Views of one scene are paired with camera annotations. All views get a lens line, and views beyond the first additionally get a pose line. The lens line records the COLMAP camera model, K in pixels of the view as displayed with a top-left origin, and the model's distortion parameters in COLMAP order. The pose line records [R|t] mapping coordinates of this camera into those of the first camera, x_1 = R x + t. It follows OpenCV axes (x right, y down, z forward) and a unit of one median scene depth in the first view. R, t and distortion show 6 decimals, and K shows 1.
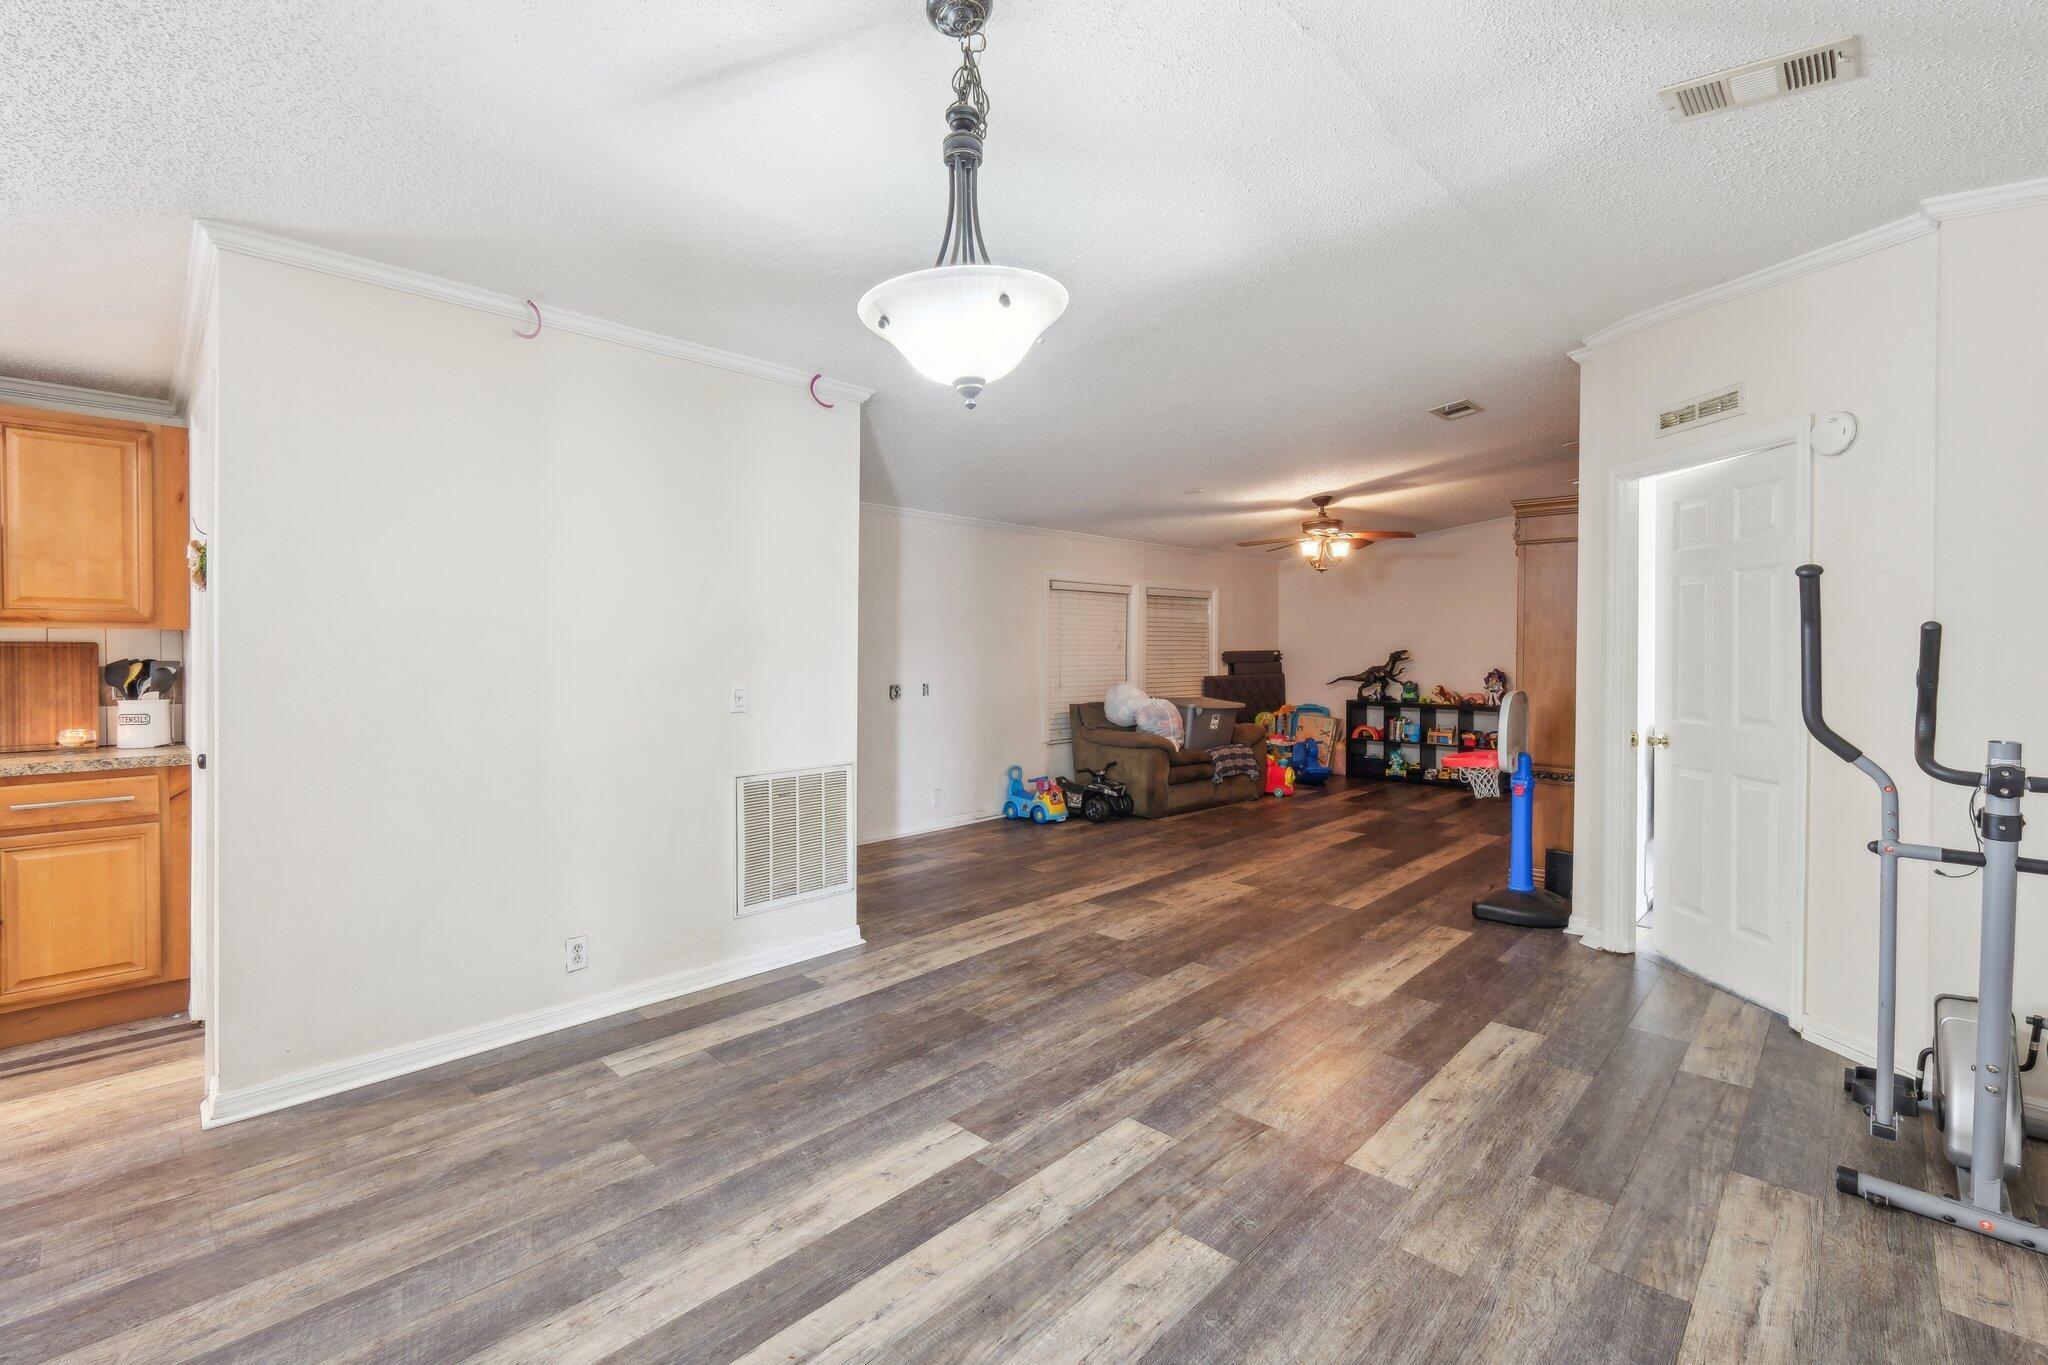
lens RADIAL K [[914.6, 0, 1021.9], [0, 914.6, 655.5], [0, 0, 1]] dist [-0.009496, 0.000891]
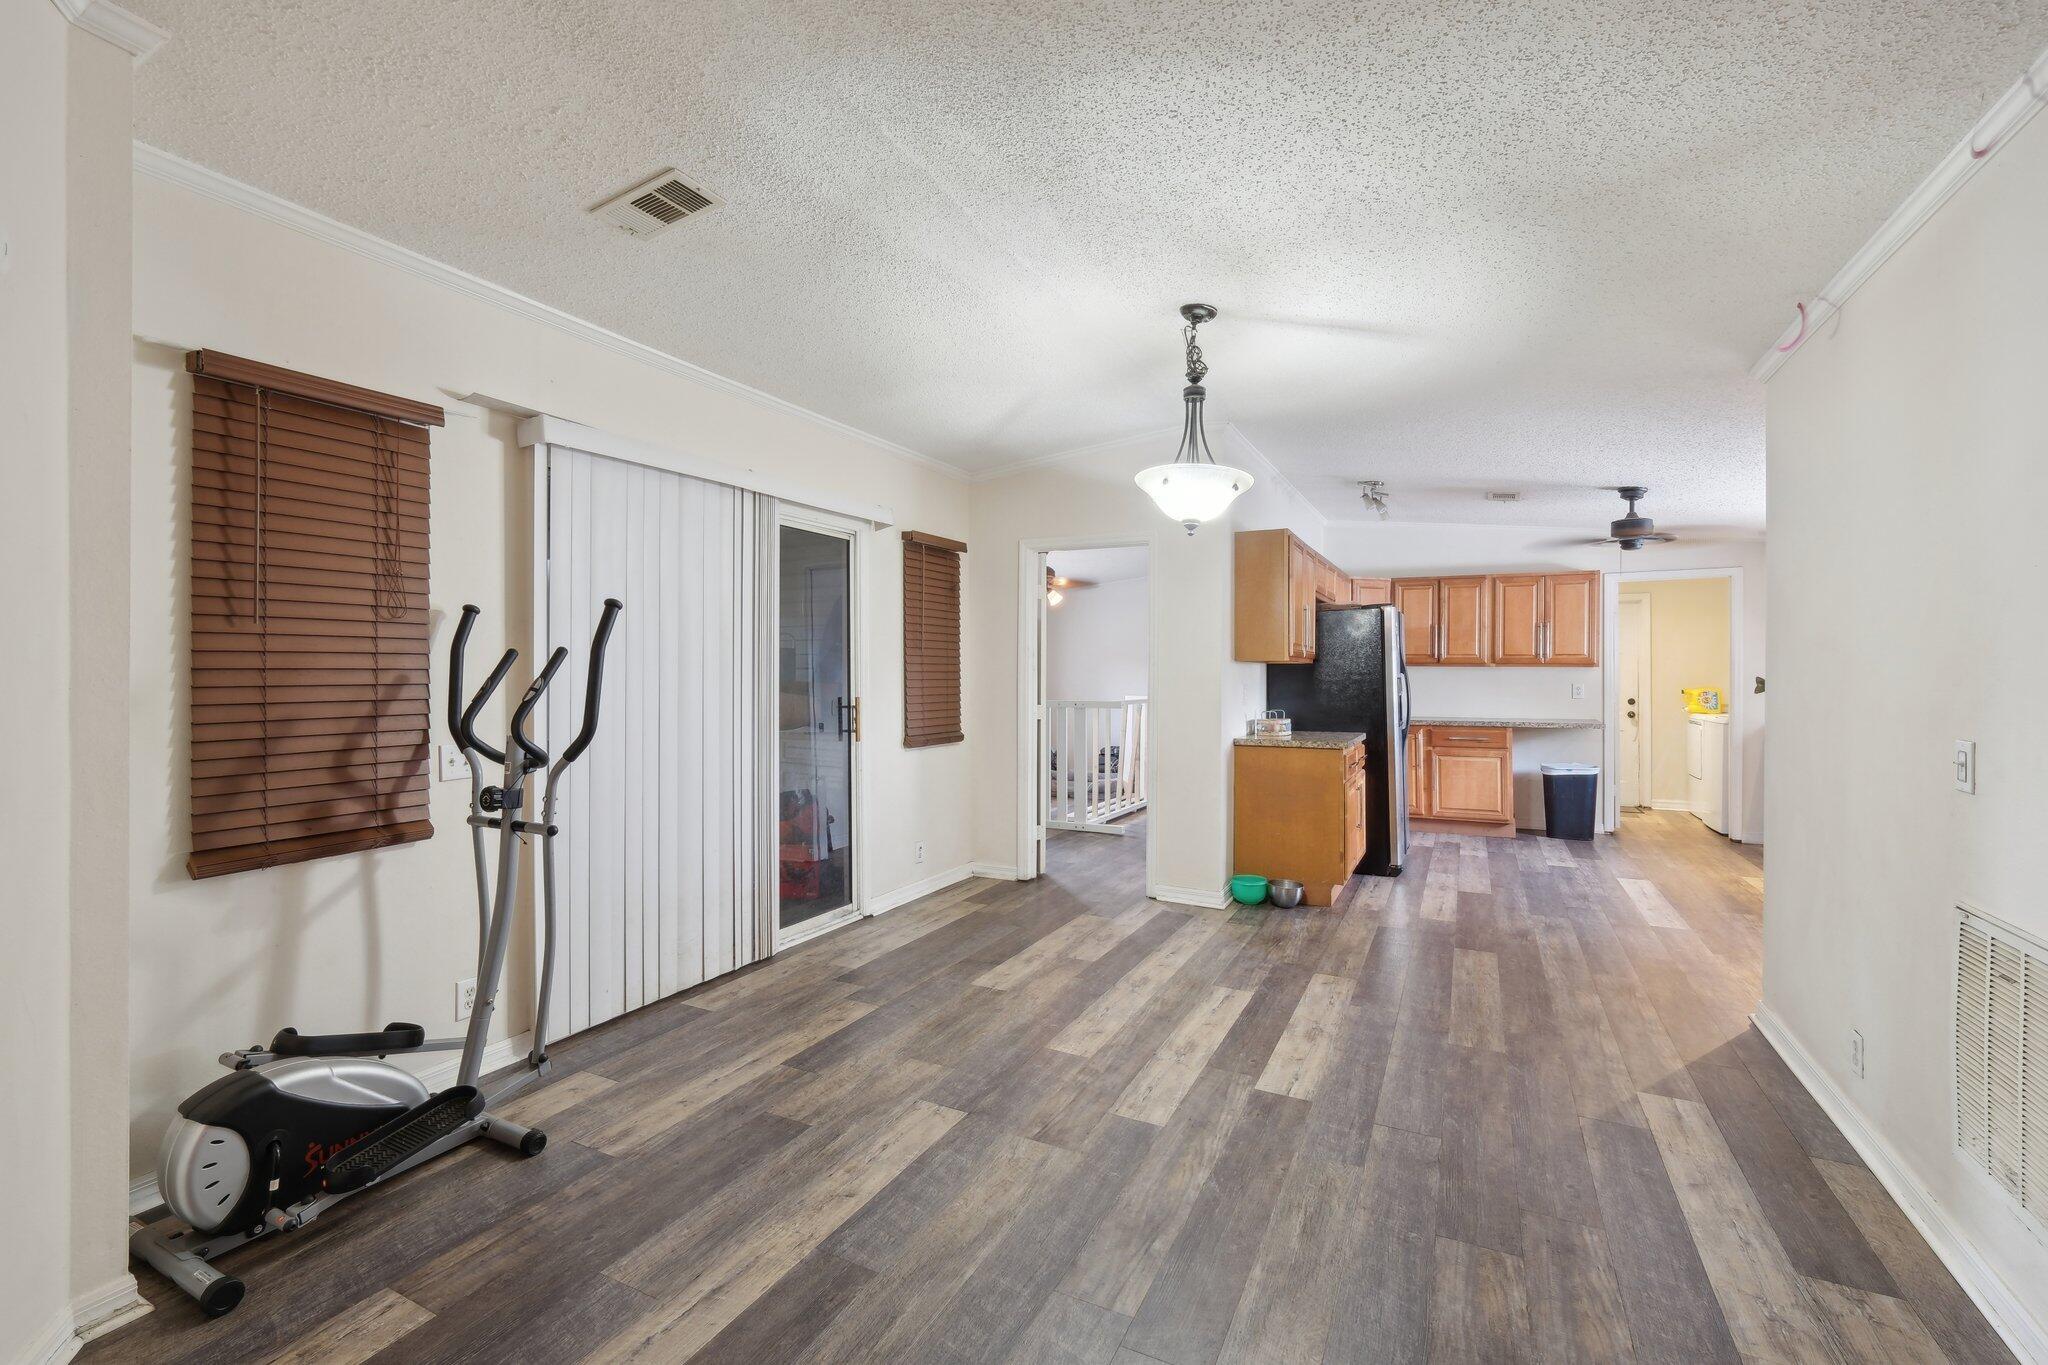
lens RADIAL K [[914.6, 0, 1030.9], [0, 914.6, 679.0], [0, 0, 1]] dist [-0.009496, 0.000891]
pose [[-0.955360, -0.003219, -0.295427, 0.209424], [-0.009629, 0.999749, 0.020245, -0.007356], [0.295288, 0.022186, -0.955151, 0.713915]]
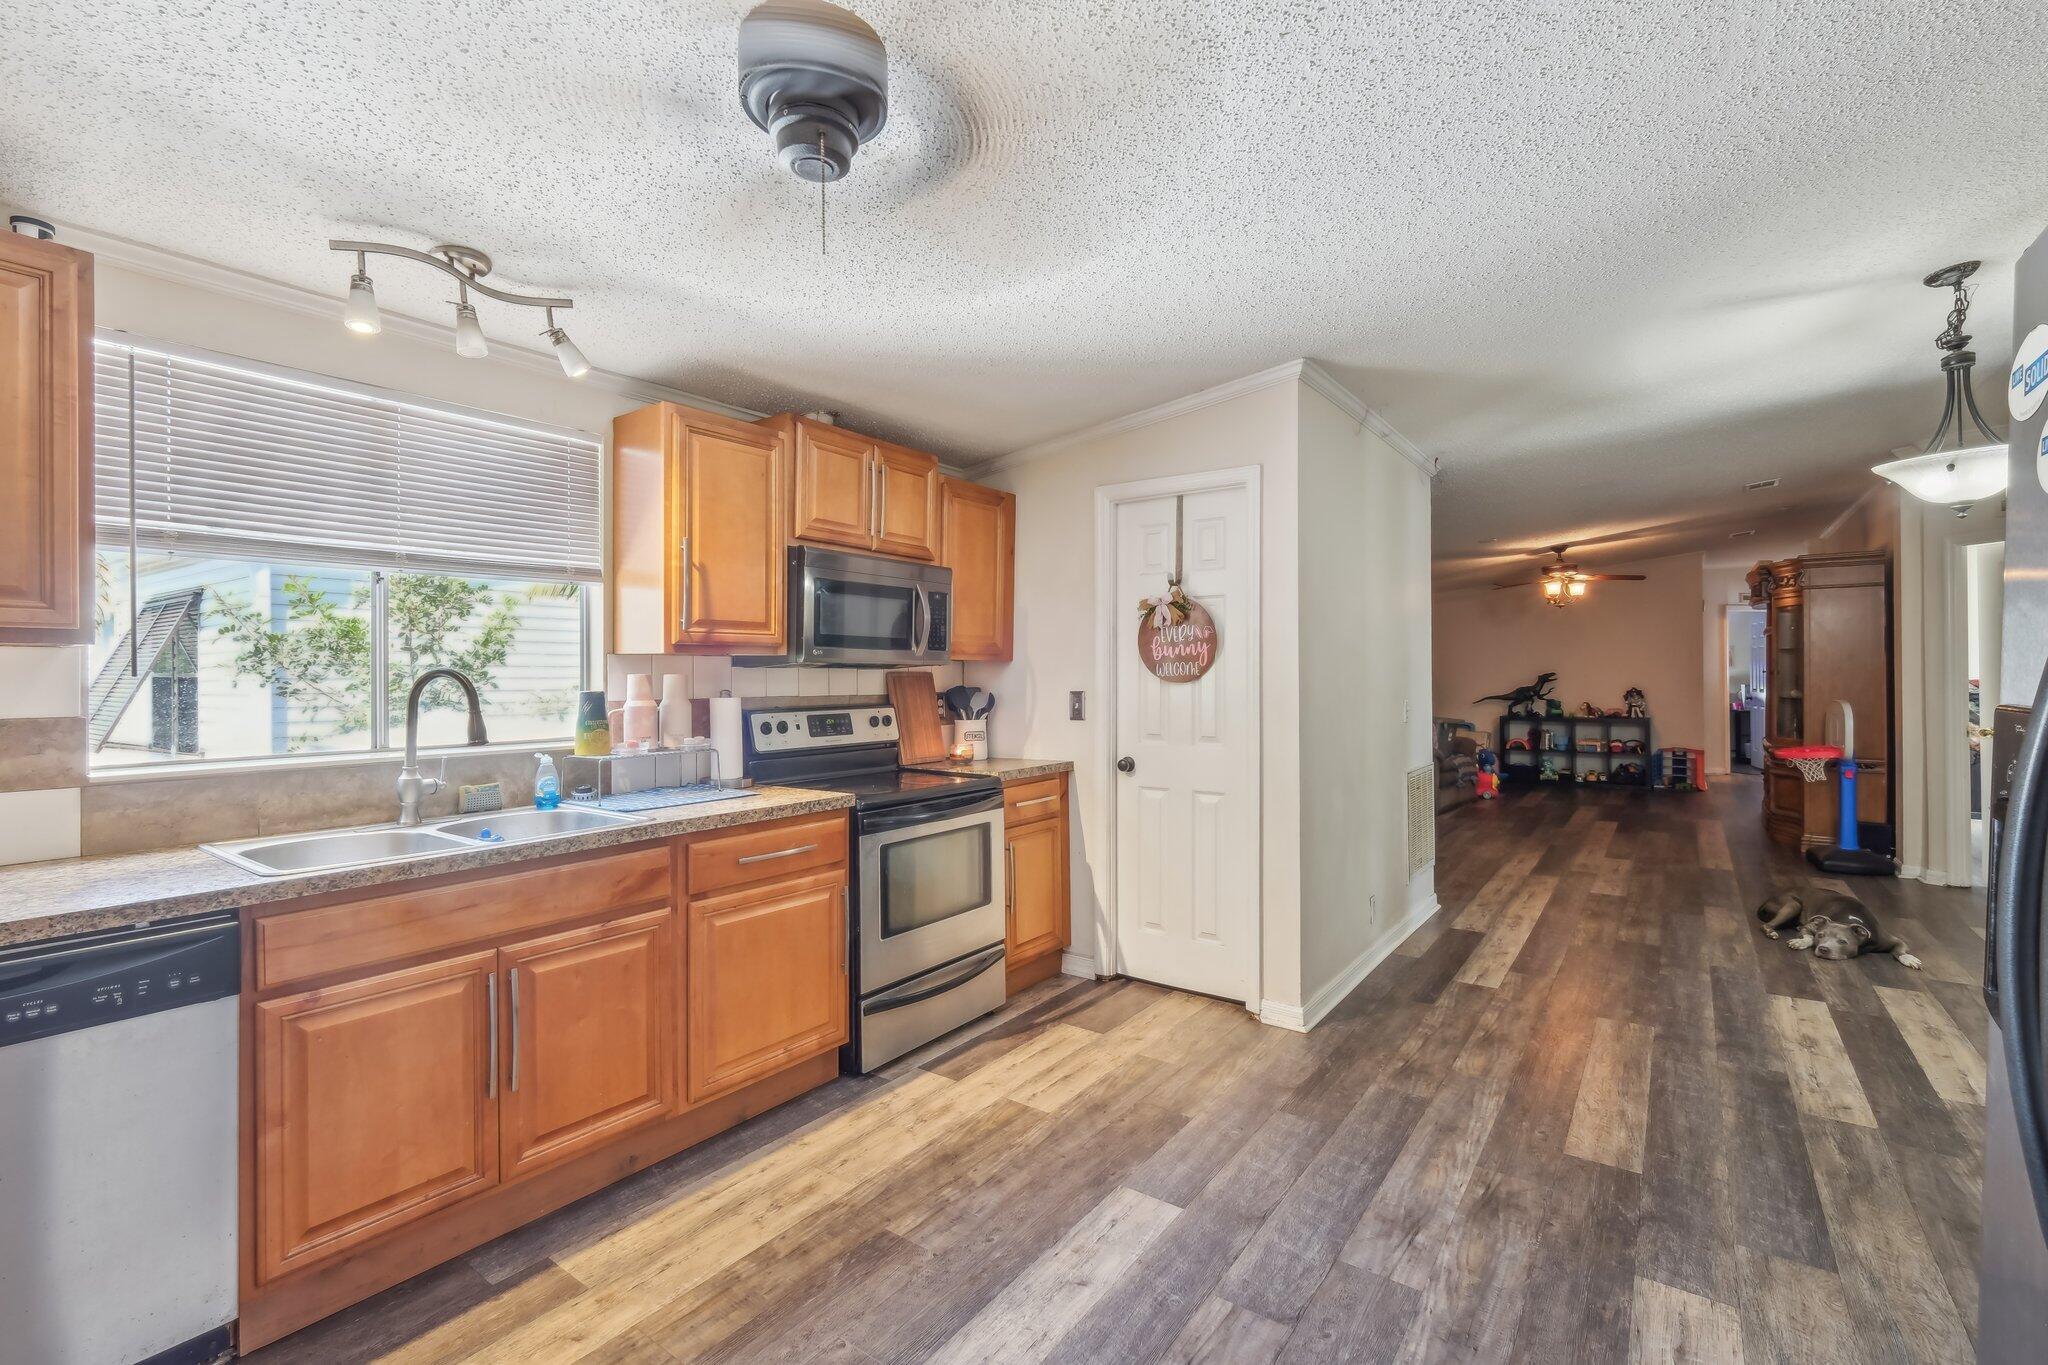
lens RADIAL K [[914.6, 0, 1039.3], [0, 914.6, 678.1], [0, 0, 1]] dist [-0.009496, 0.000891]
pose [[0.990934, -0.011320, 0.133872, -0.520861], [0.012410, 0.999896, -0.007307, 0.001599], [-0.133776, 0.008902, 0.990972, -0.102083]]
